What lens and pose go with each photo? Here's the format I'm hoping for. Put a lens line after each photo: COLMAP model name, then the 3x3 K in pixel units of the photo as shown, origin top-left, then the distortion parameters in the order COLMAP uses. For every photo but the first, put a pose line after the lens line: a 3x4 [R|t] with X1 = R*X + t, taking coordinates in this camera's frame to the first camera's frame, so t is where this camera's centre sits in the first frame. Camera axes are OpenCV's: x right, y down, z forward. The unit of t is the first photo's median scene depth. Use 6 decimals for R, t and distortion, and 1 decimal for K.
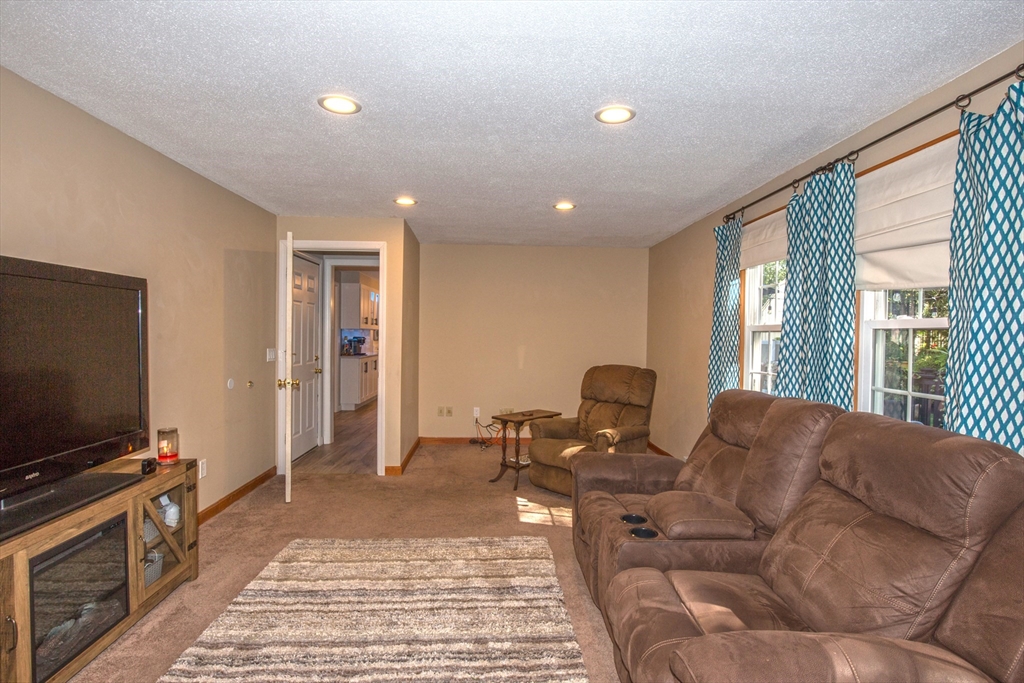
lens RADIAL K [[488.7, 0, 512.1], [0, 488.7, 341.9], [0, 0, 1]] dist [-0.003199, -0.000328]
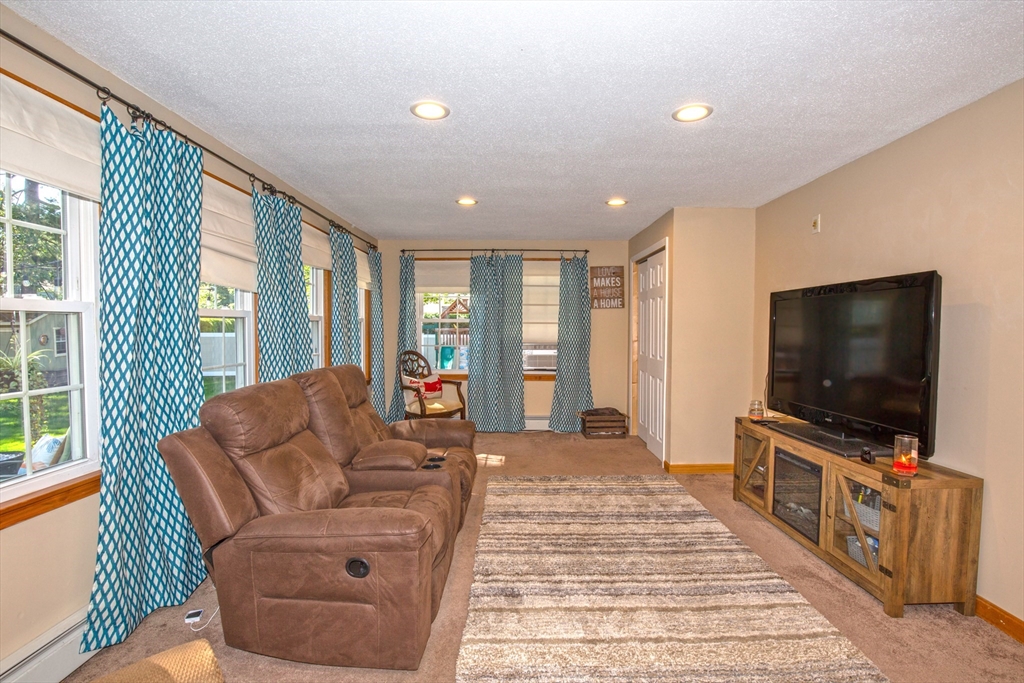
lens RADIAL K [[488.7, 0, 512.2], [0, 488.7, 339.7], [0, 0, 1]] dist [-0.003199, -0.000328]
pose [[-0.998683, -0.015681, 0.048847, -0.024005], [-0.013716, 0.999093, 0.040304, -0.030776], [-0.049435, 0.039581, -0.997993, 2.245391]]
